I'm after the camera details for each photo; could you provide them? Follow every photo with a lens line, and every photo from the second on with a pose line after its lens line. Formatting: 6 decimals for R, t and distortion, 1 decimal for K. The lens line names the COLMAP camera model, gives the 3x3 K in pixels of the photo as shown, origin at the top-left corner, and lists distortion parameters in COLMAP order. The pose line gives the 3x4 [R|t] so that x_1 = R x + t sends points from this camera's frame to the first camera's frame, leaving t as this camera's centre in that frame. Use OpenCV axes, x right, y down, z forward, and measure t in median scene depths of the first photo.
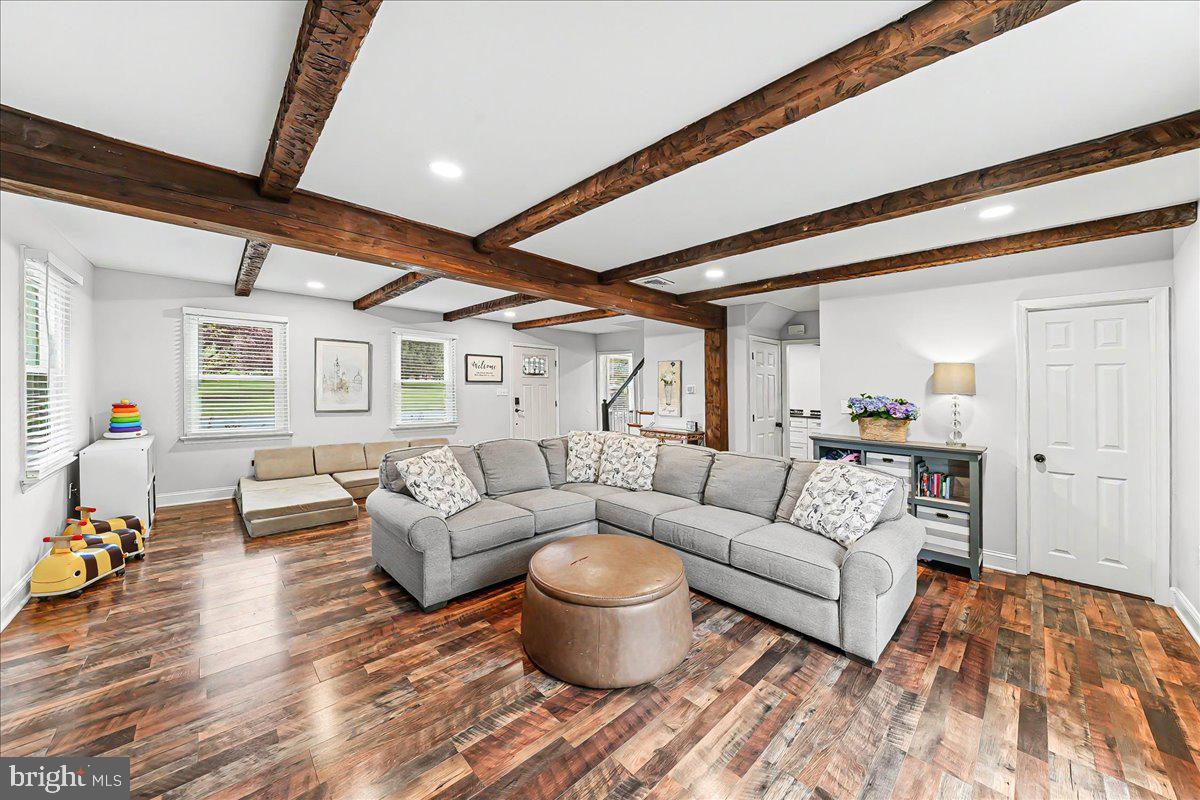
lens RADIAL K [[417.7, 0, 596.8], [0, 417.7, 387.6], [0, 0, 1]] dist [-0.013824, -0.000096]
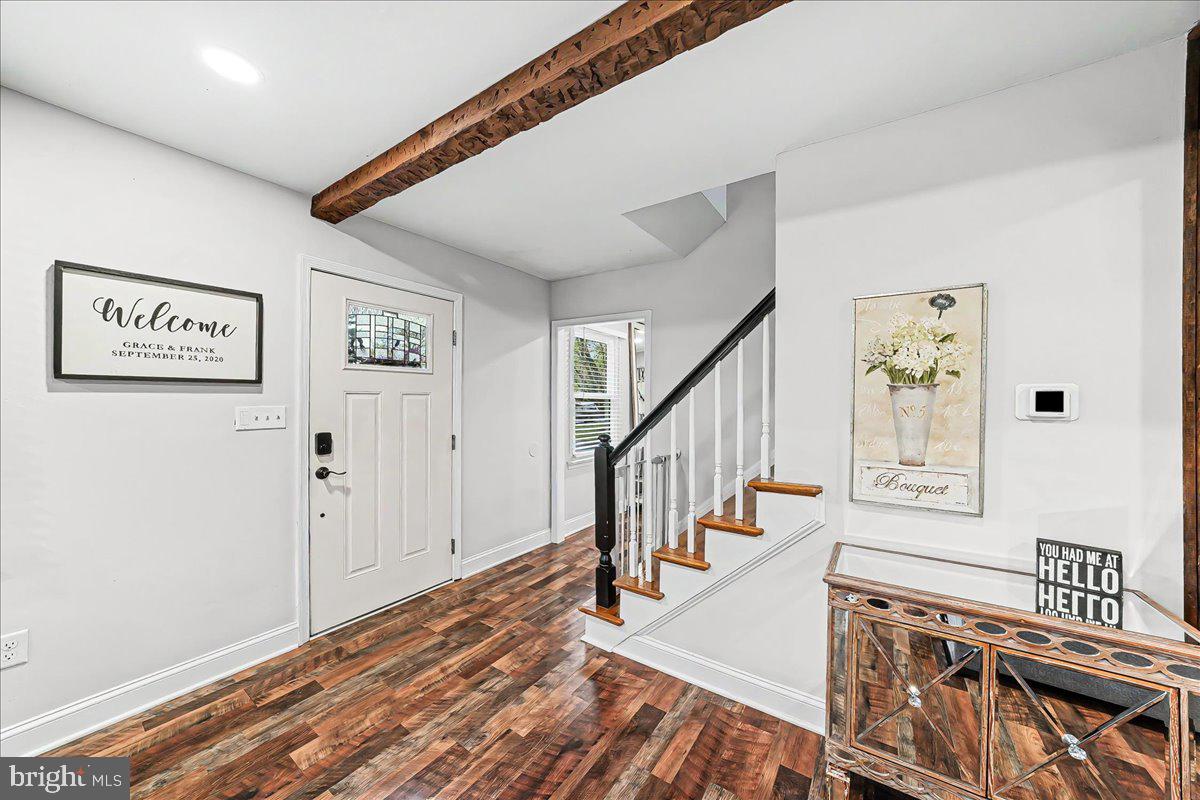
lens RADIAL K [[417.7, 0, 596.8], [0, 417.7, 387.6], [0, 0, 1]] dist [-0.013824, -0.000096]
pose [[0.977918, -0.001837, 0.208982, -0.067288], [0.007167, 0.999668, -0.024751, -0.000991], [-0.208867, 0.025702, 0.977606, 0.806070]]
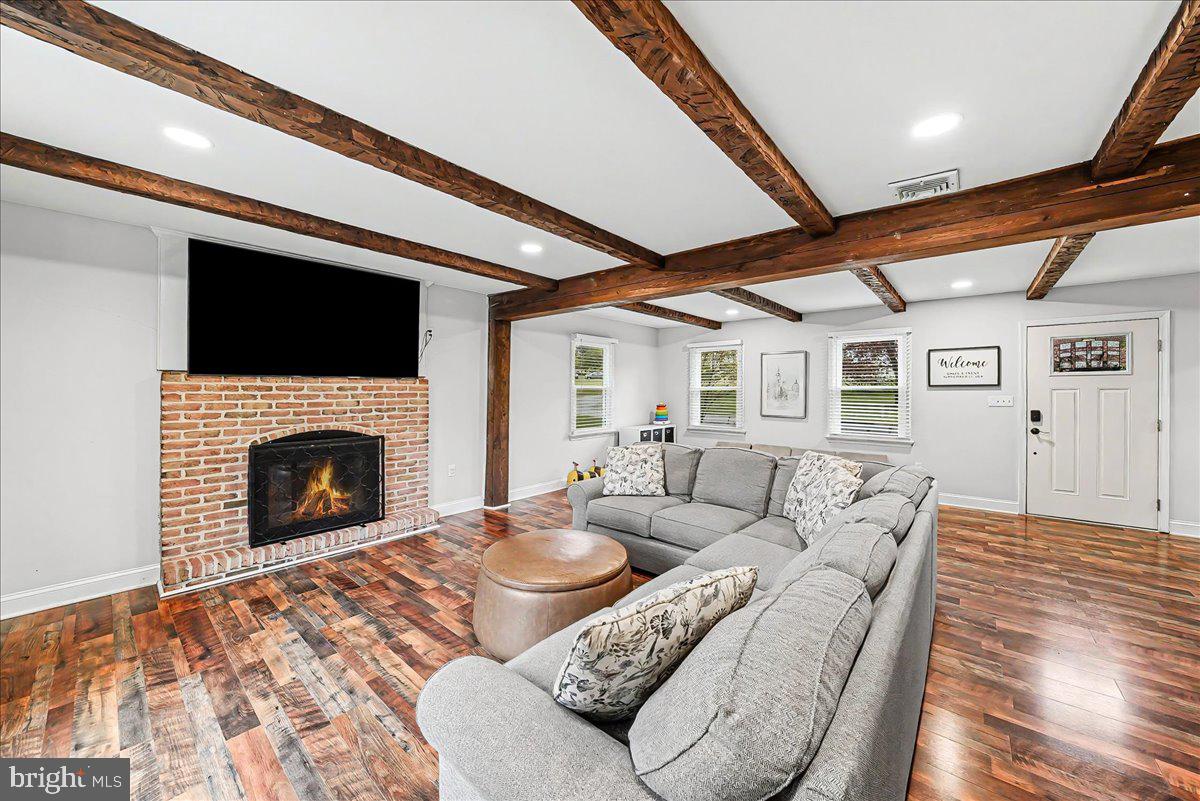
lens RADIAL K [[432.8, 0, 616.9], [0, 432.8, 399.6], [0, 0, 1]] dist [-0.010188, 0.000030]
pose [[0.128644, 0.002181, -0.991688, 0.437281], [0.000909, 0.999997, 0.002317, 0.008006], [0.991690, -0.001200, 0.128641, 0.389287]]
